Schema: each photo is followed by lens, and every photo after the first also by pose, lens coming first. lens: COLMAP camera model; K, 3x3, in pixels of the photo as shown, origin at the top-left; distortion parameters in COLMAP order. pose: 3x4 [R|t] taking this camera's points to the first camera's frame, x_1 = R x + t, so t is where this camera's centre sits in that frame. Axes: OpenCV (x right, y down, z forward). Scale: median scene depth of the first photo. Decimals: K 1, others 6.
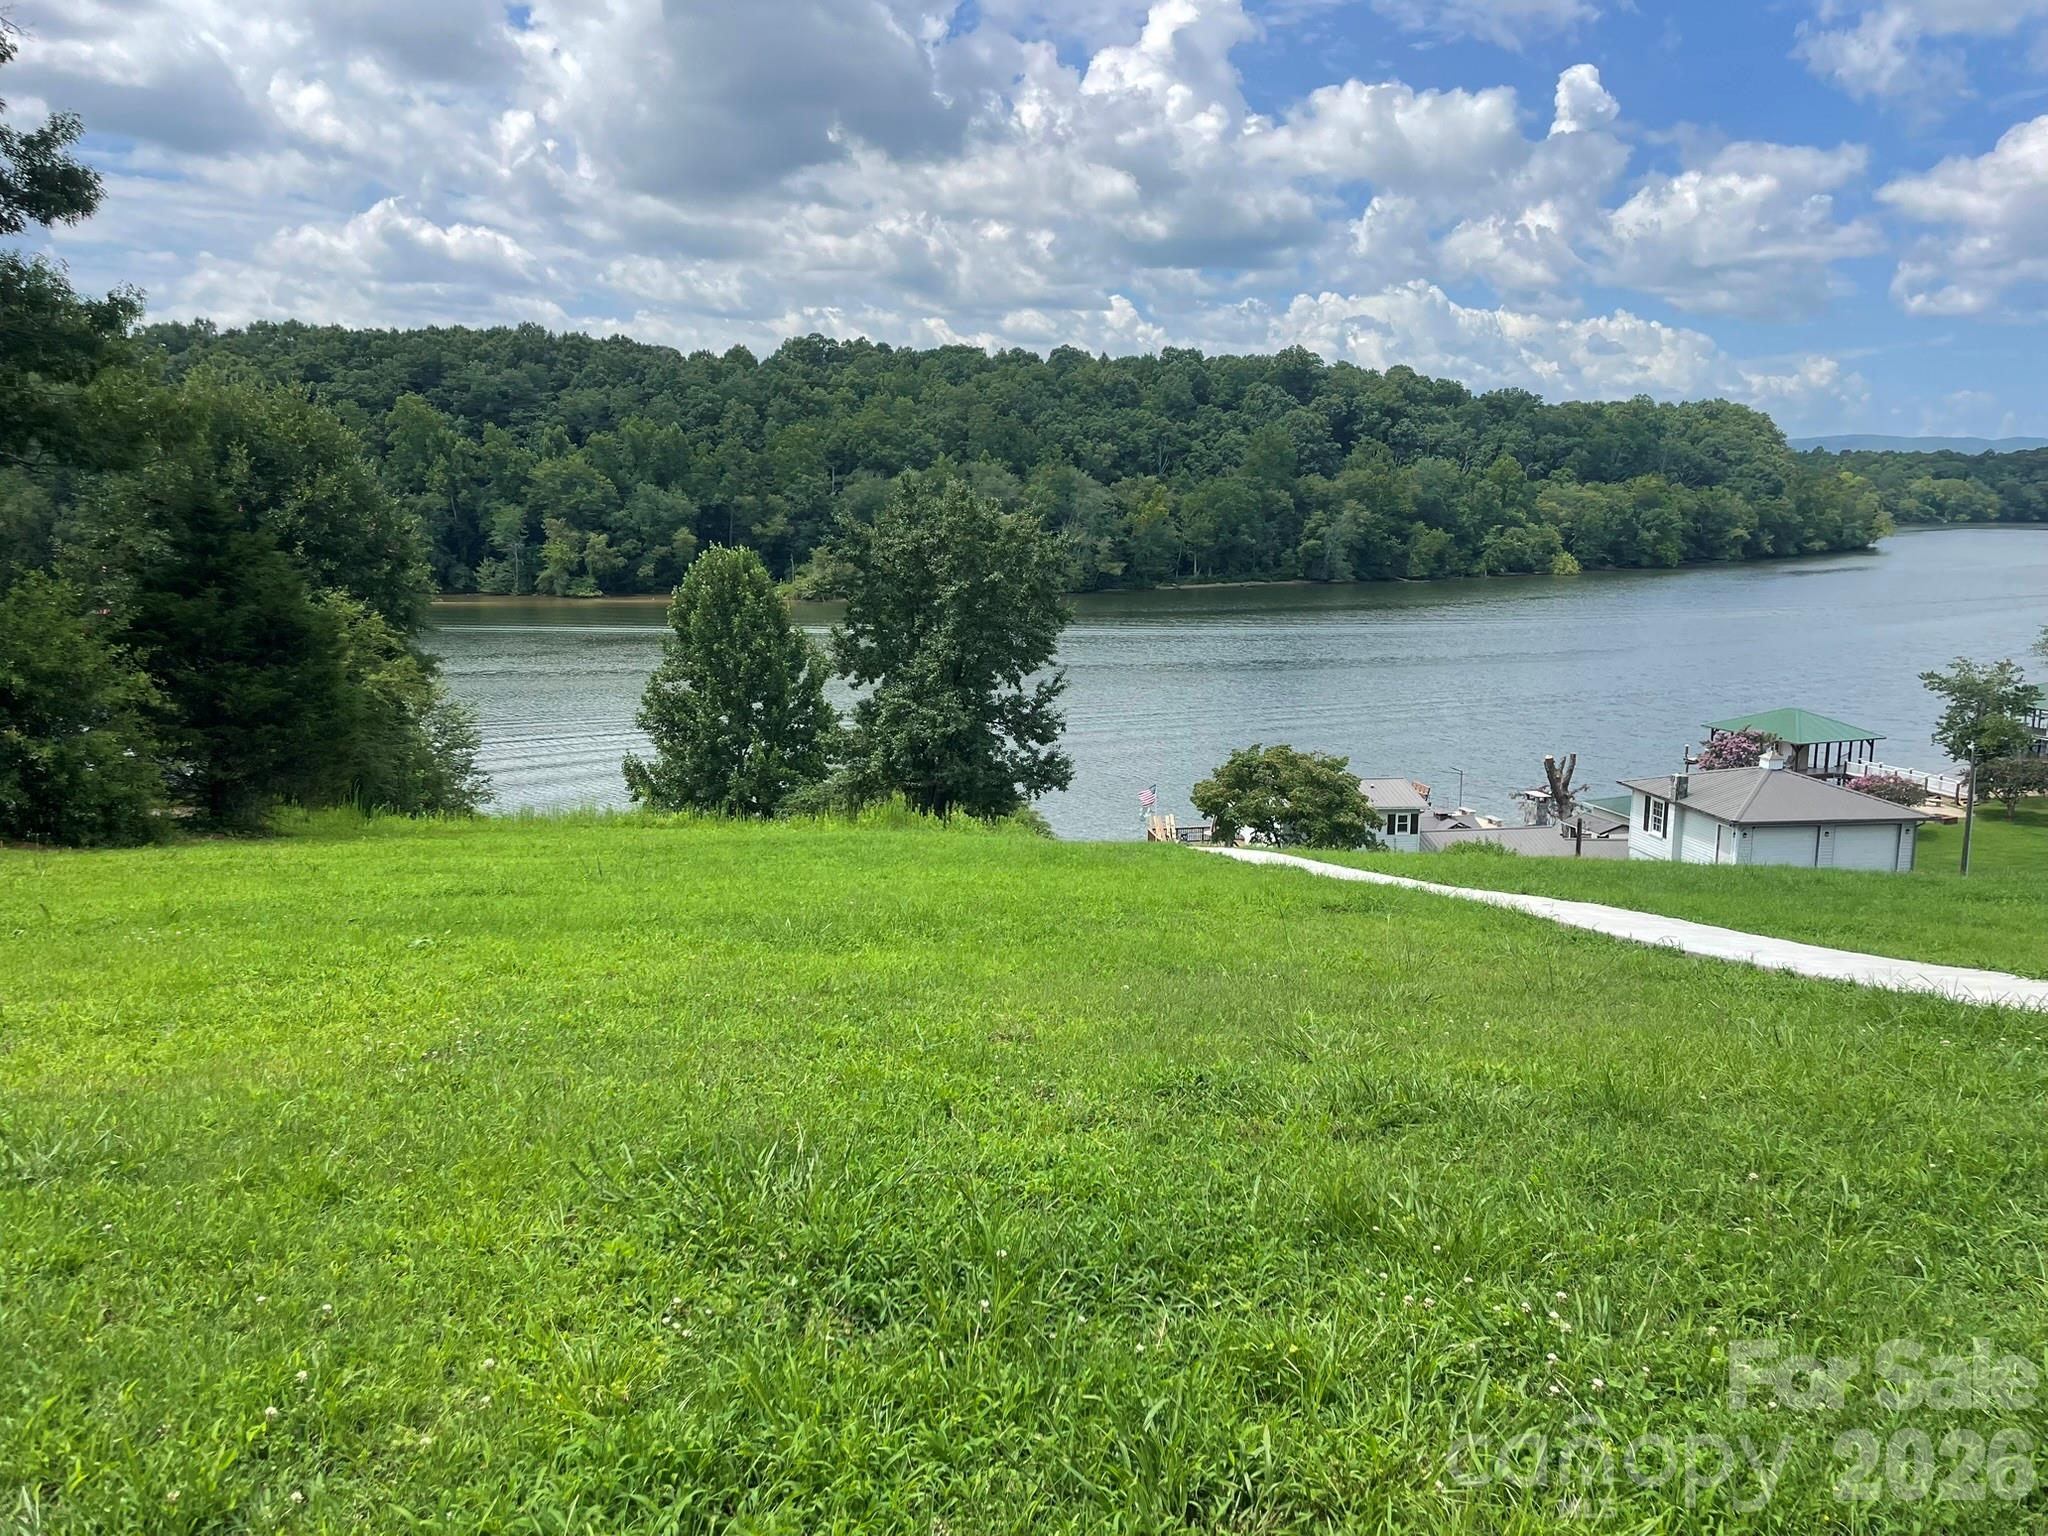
lens RADIAL K [[1509.9, 0, 1026.7], [0, 1509.9, 723.1], [0, 0, 1]] dist [0.100394, -0.147686]
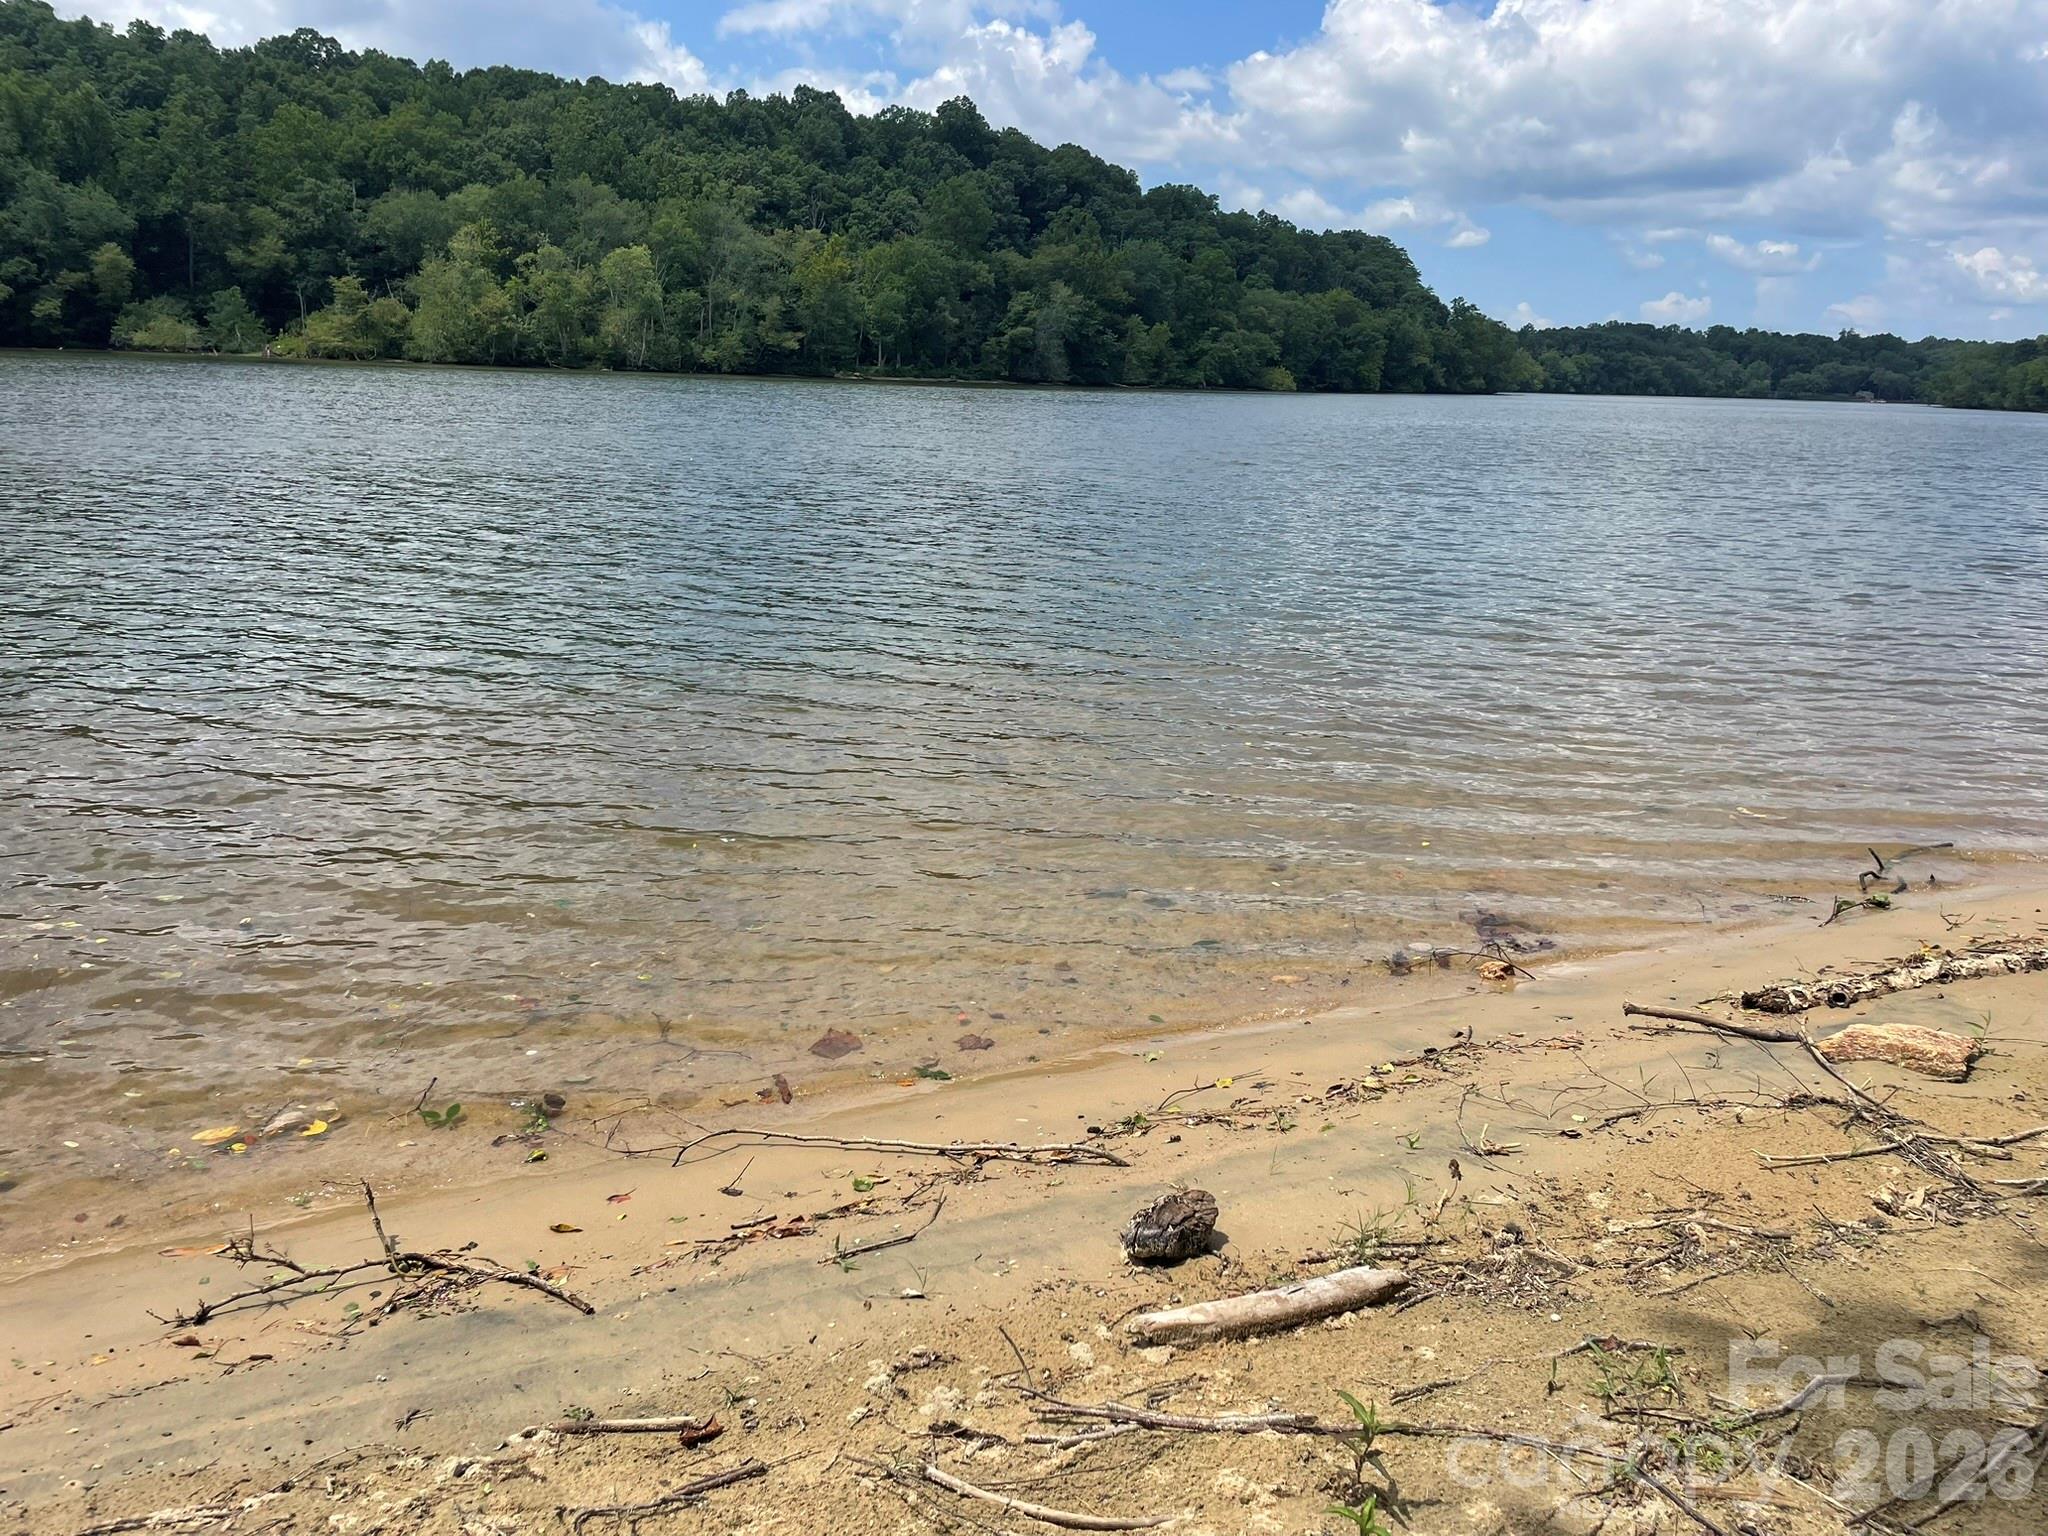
lens RADIAL K [[1550.8, 0, 1011.6], [0, 1550.8, 755.3], [0, 0, 1]] dist [0.095891, -0.119218]
pose [[0.962131, -0.040752, 0.269526, -0.041515], [0.015035, 0.995190, 0.096801, 0.020698], [-0.272174, -0.089083, 0.958116, 0.204669]]
